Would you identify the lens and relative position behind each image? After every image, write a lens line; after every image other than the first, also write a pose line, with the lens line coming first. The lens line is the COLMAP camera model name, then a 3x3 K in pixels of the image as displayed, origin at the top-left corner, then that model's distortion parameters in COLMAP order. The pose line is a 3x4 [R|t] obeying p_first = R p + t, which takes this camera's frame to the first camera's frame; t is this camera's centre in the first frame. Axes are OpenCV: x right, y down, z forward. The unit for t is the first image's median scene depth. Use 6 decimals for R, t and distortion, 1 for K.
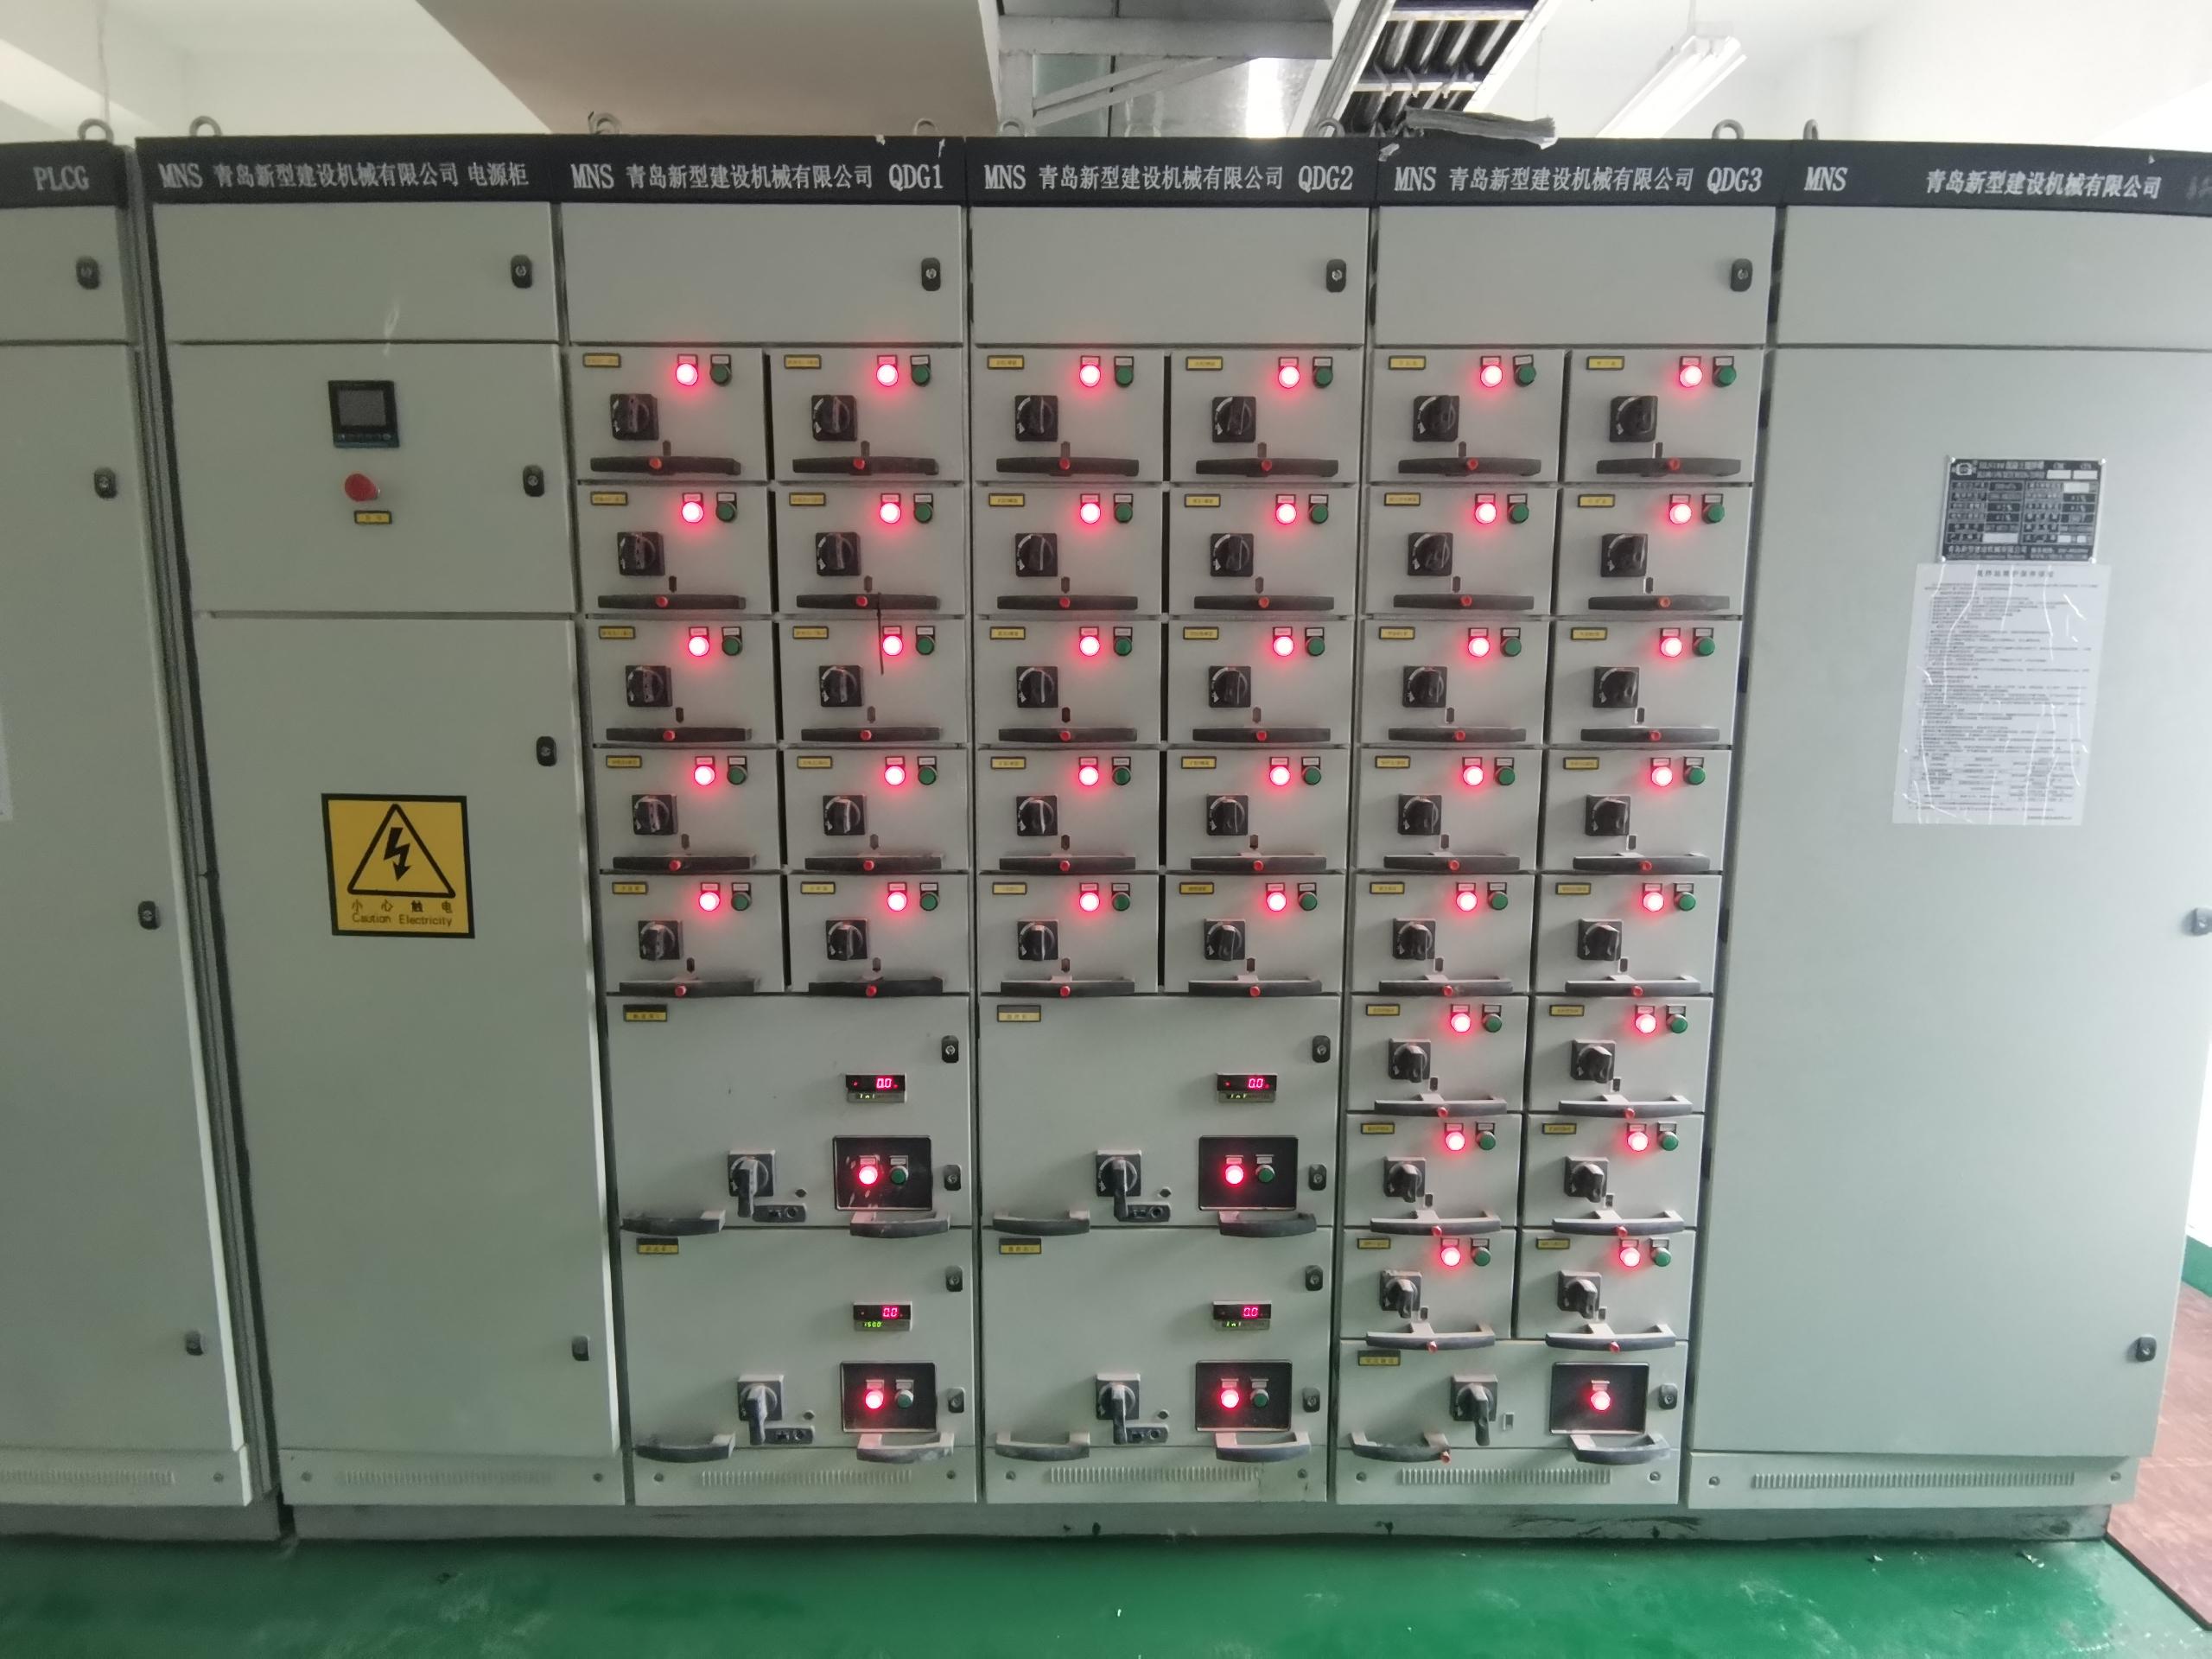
lens RADIAL K [[1409.5, 0, 1102.5], [0, 1409.5, 889.9], [0, 0, 1]] dist [0.043321, -0.051729]
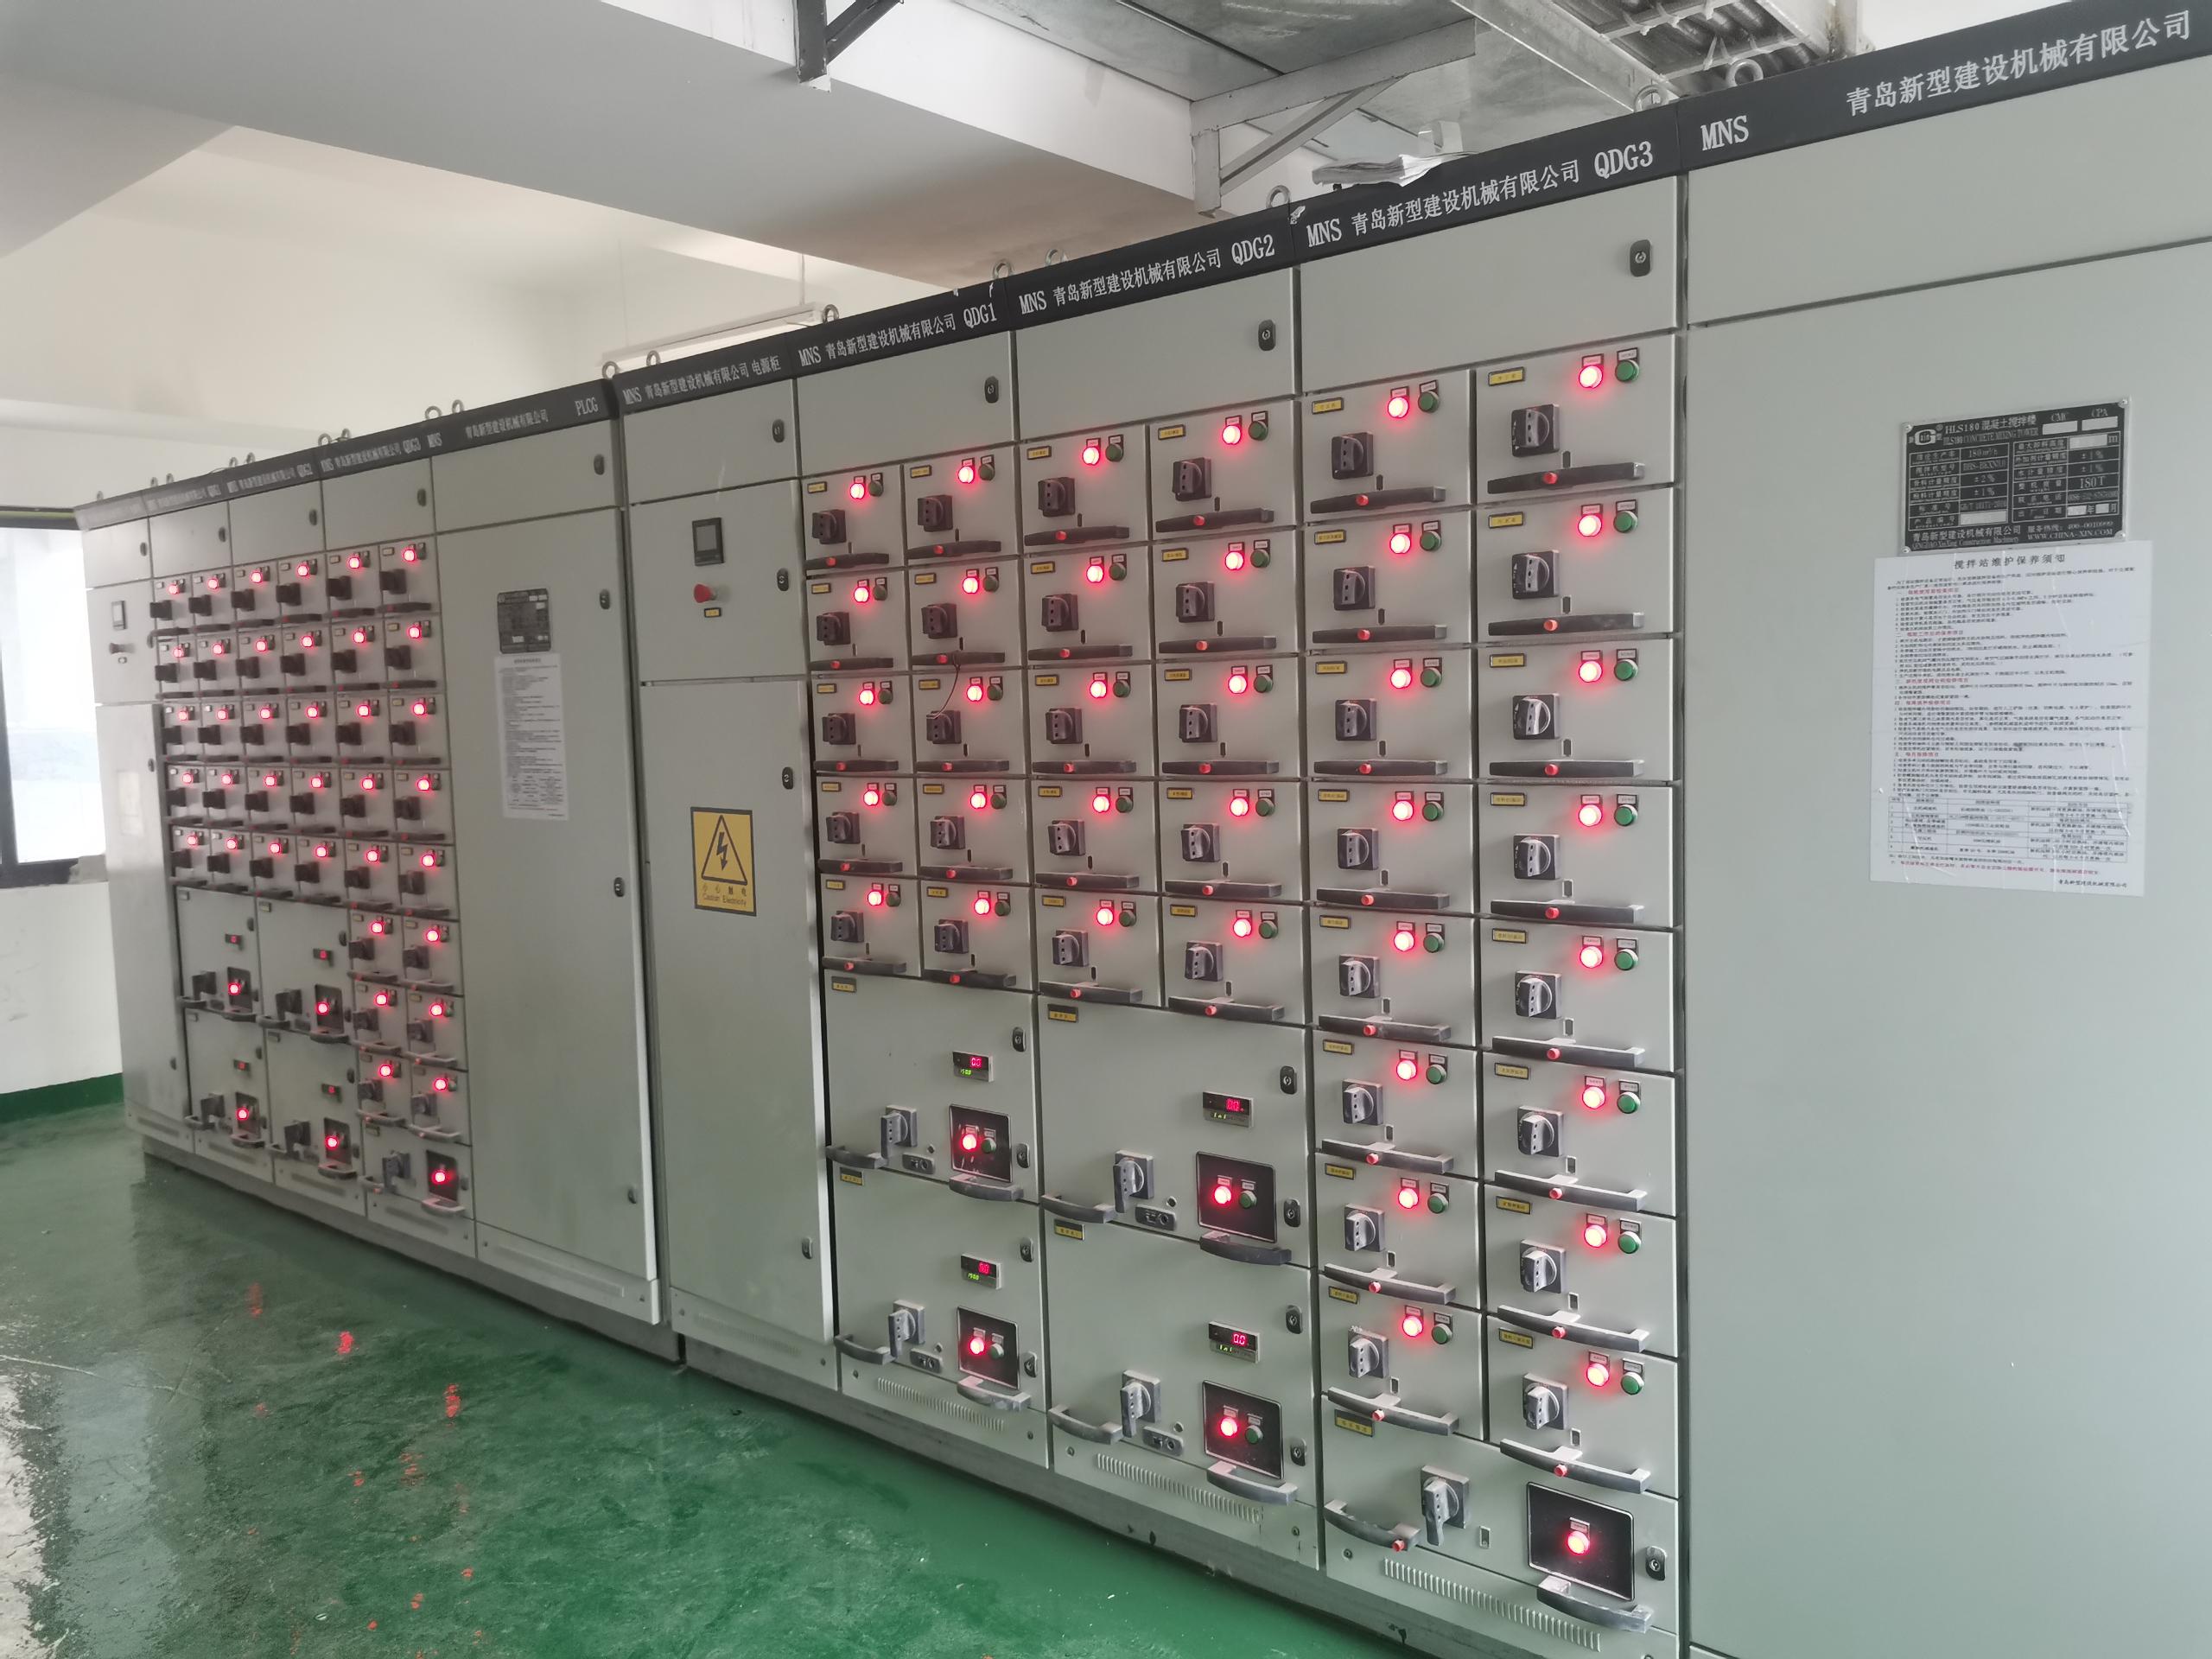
lens RADIAL K [[1677.5, 0, 1106.0], [0, 1677.5, 829.5], [0, 0, 1]] dist [0.102585, -0.119304]
pose [[0.757957, 0.027363, -0.651730, 0.850177], [-0.076922, 0.995898, -0.047646, 0.002756], [0.647753, 0.086246, 0.756953, 0.000064]]
